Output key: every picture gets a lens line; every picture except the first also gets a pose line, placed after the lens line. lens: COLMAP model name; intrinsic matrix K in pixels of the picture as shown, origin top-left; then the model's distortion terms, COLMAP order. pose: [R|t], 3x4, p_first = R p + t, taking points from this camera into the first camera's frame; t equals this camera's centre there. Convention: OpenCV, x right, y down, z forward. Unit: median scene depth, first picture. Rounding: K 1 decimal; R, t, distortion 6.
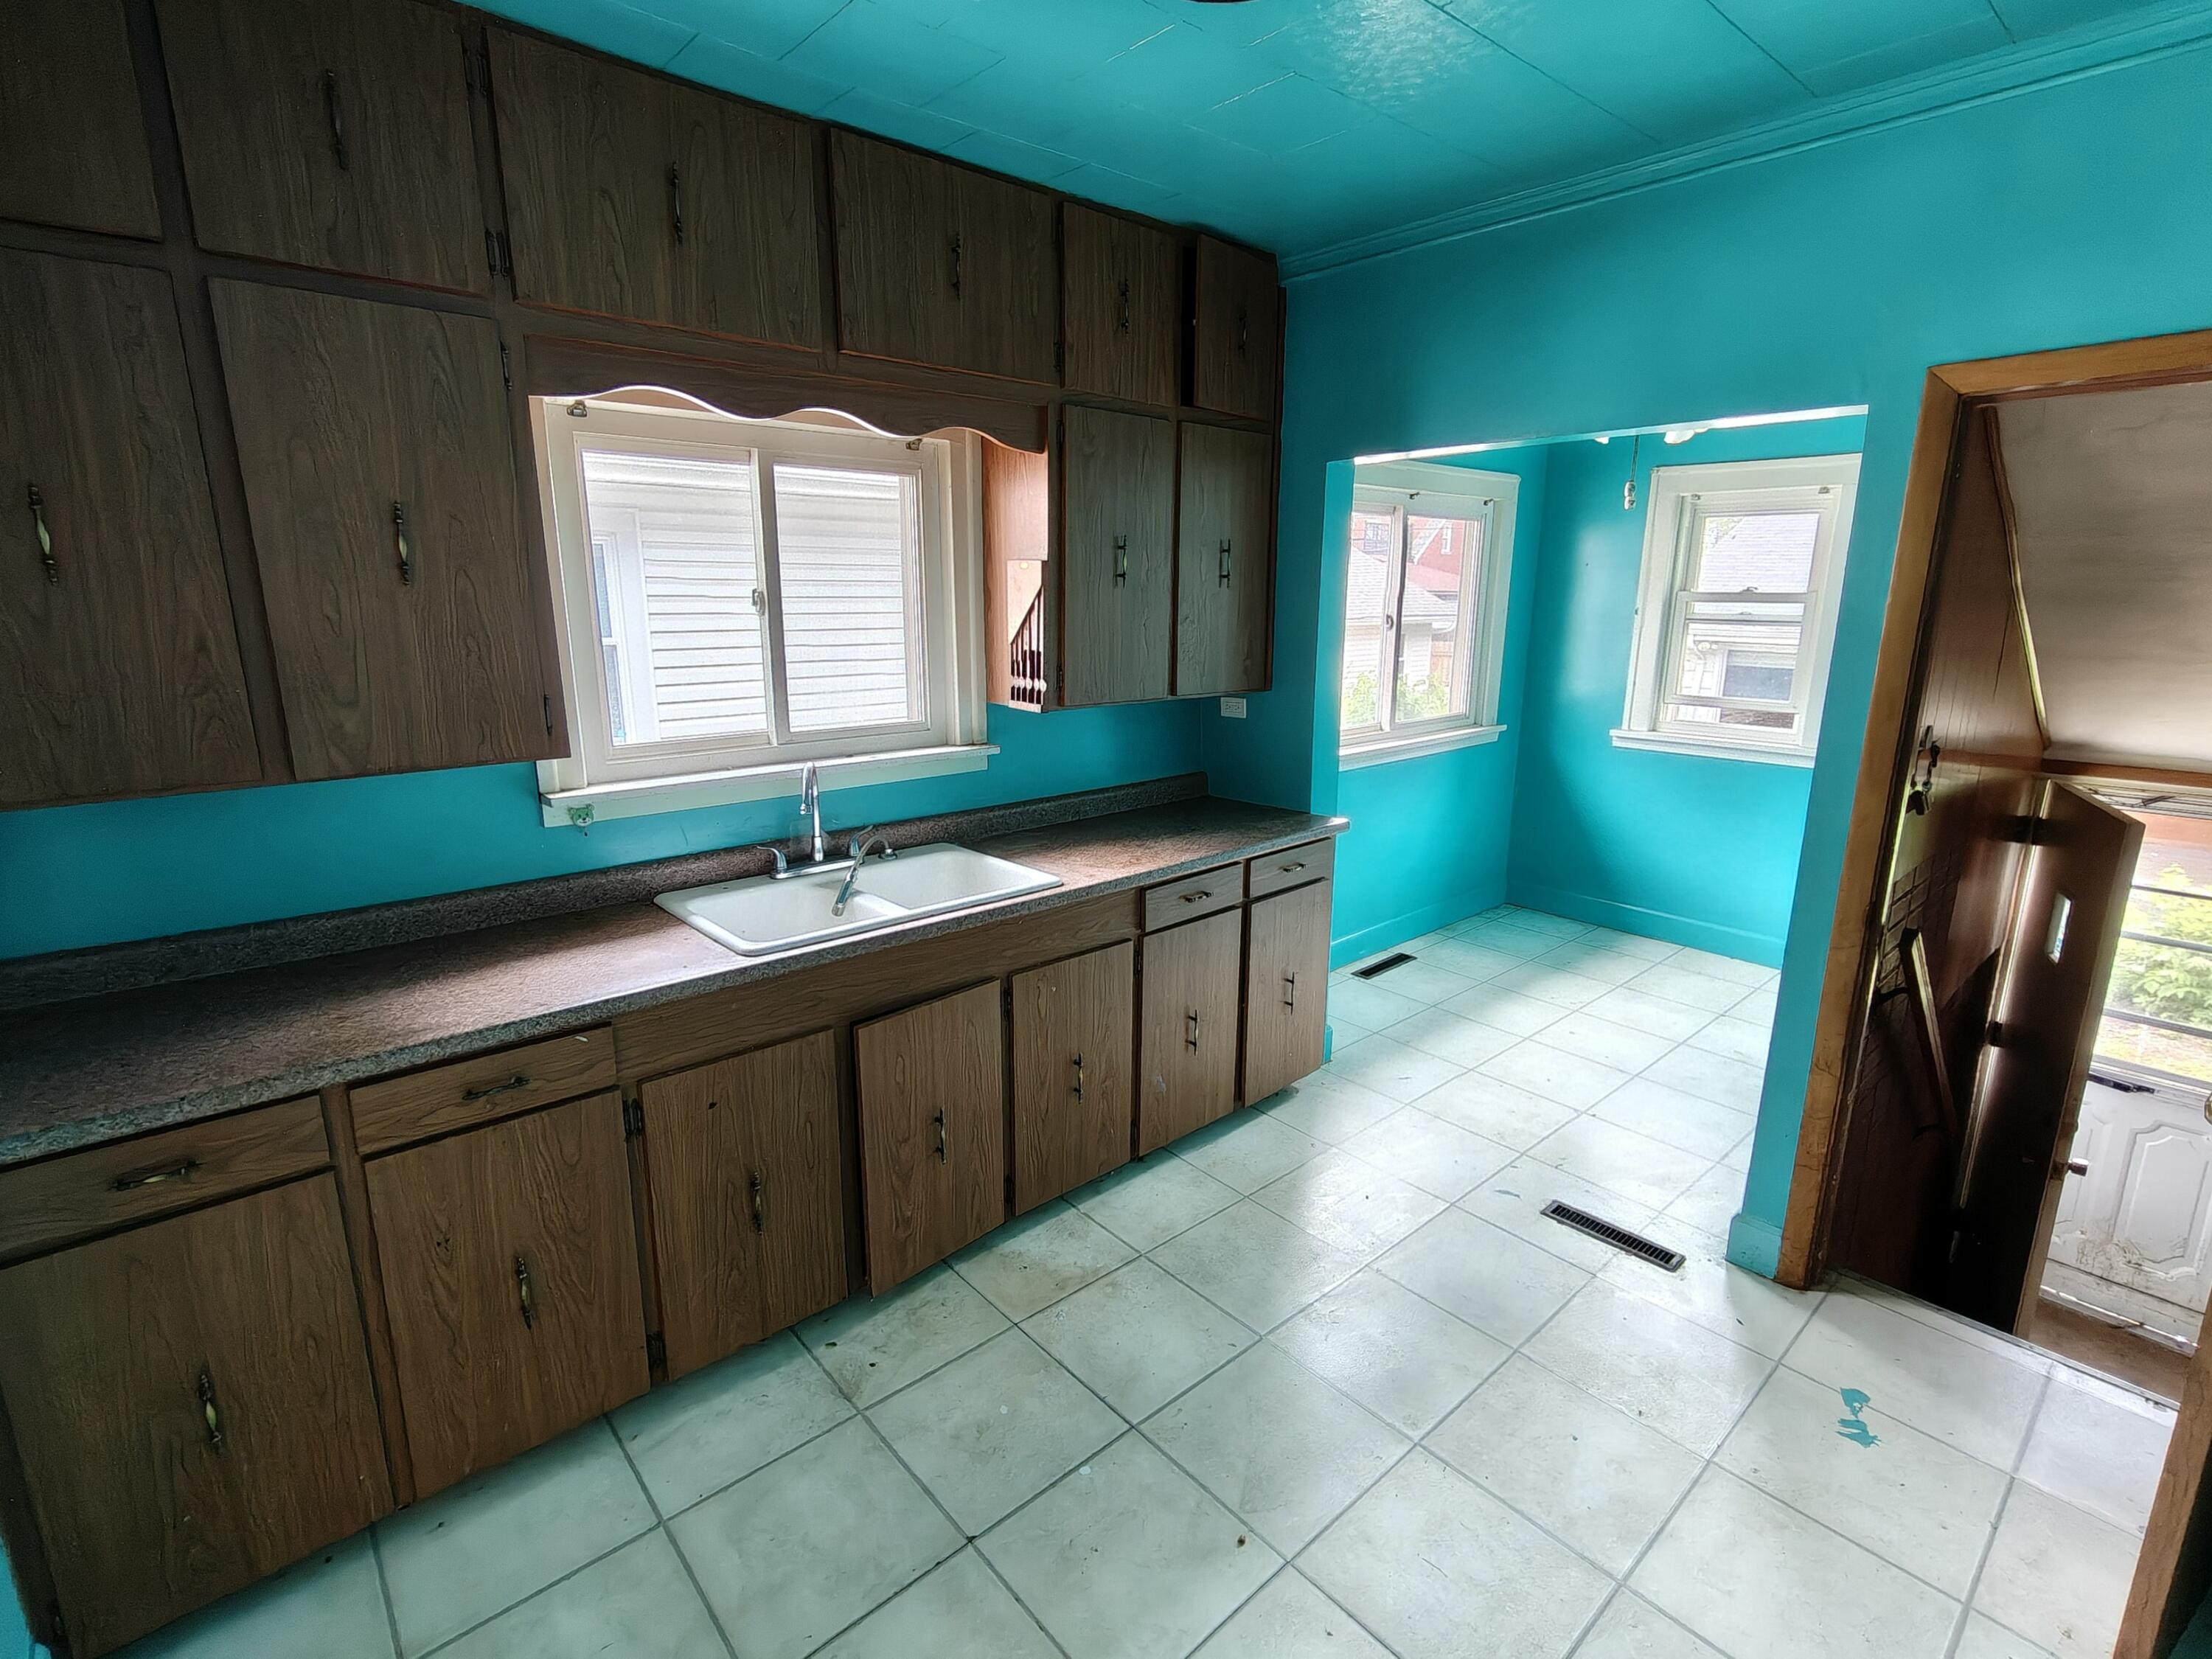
lens RADIAL K [[1048.1, 0, 1089.5], [0, 1048.1, 833.4], [0, 0, 1]] dist [-0.001127, 0.003060]
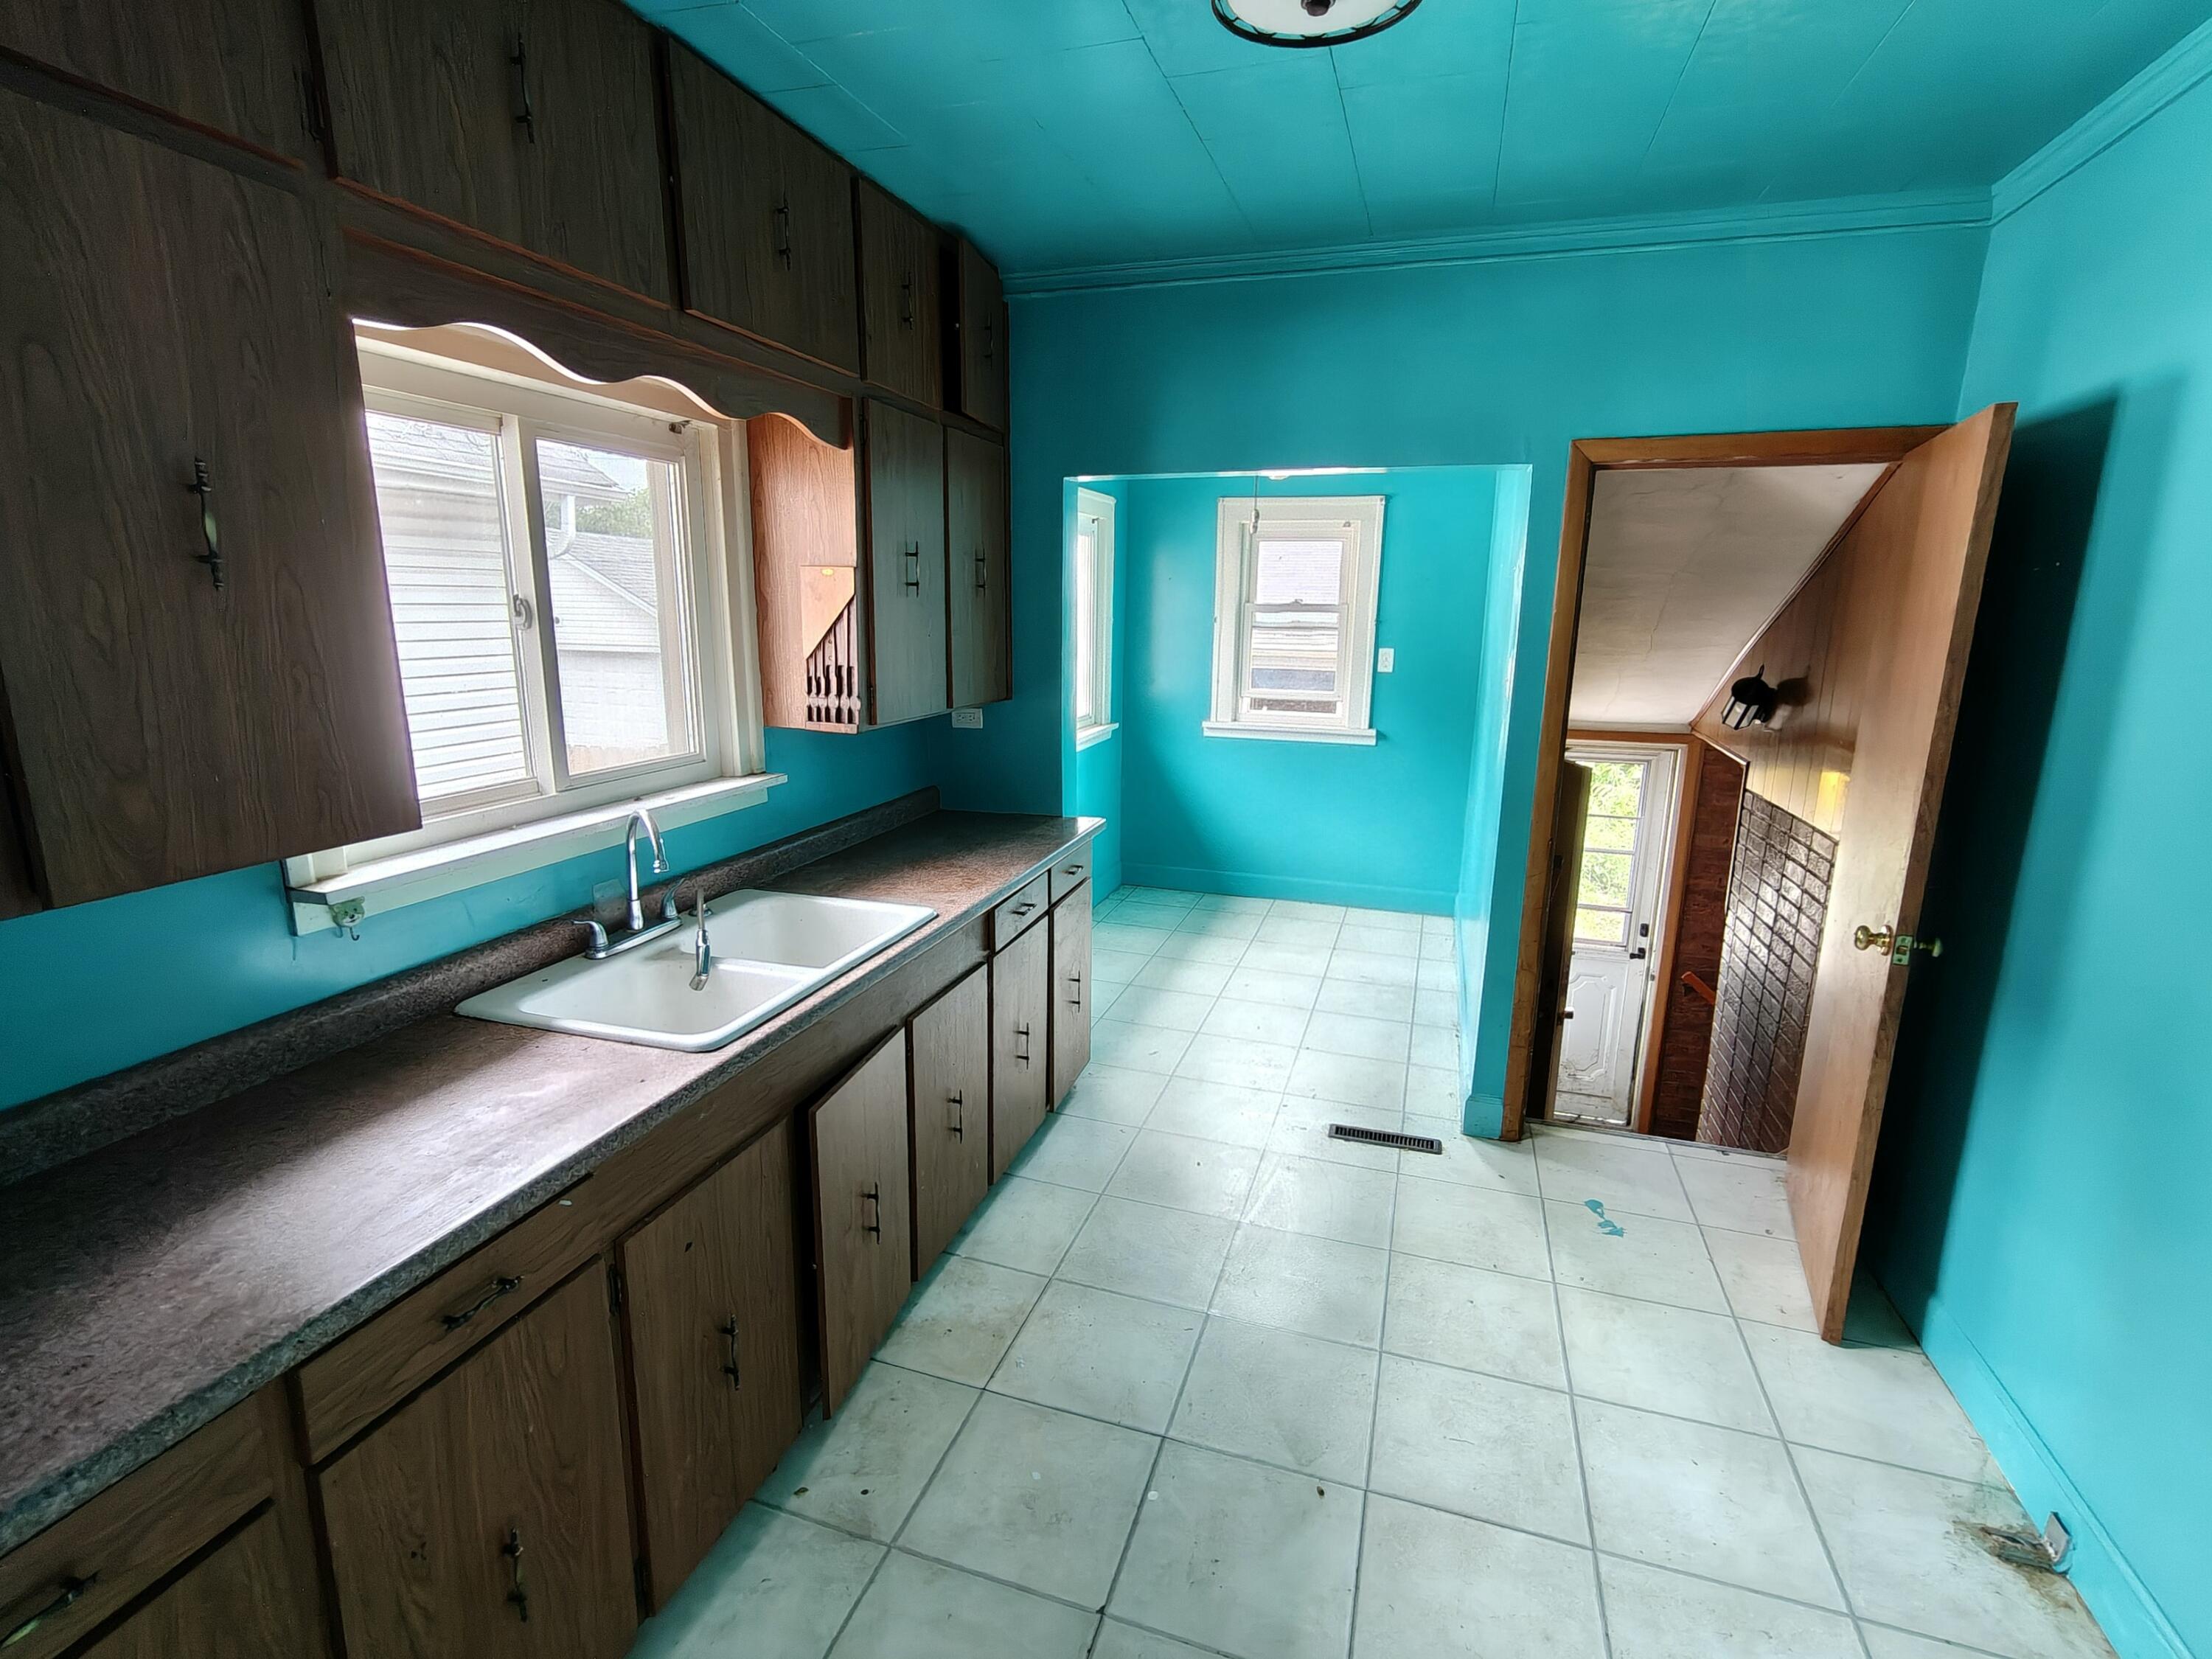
lens RADIAL K [[1048.1, 0, 1101.3], [0, 1048.1, 834.9], [0, 0, 1]] dist [-0.001127, 0.003060]
pose [[0.859837, -0.105651, 0.499519, -0.363221], [0.108815, 0.993798, 0.022887, -0.027260], [-0.498839, 0.034676, 0.866001, 0.116975]]
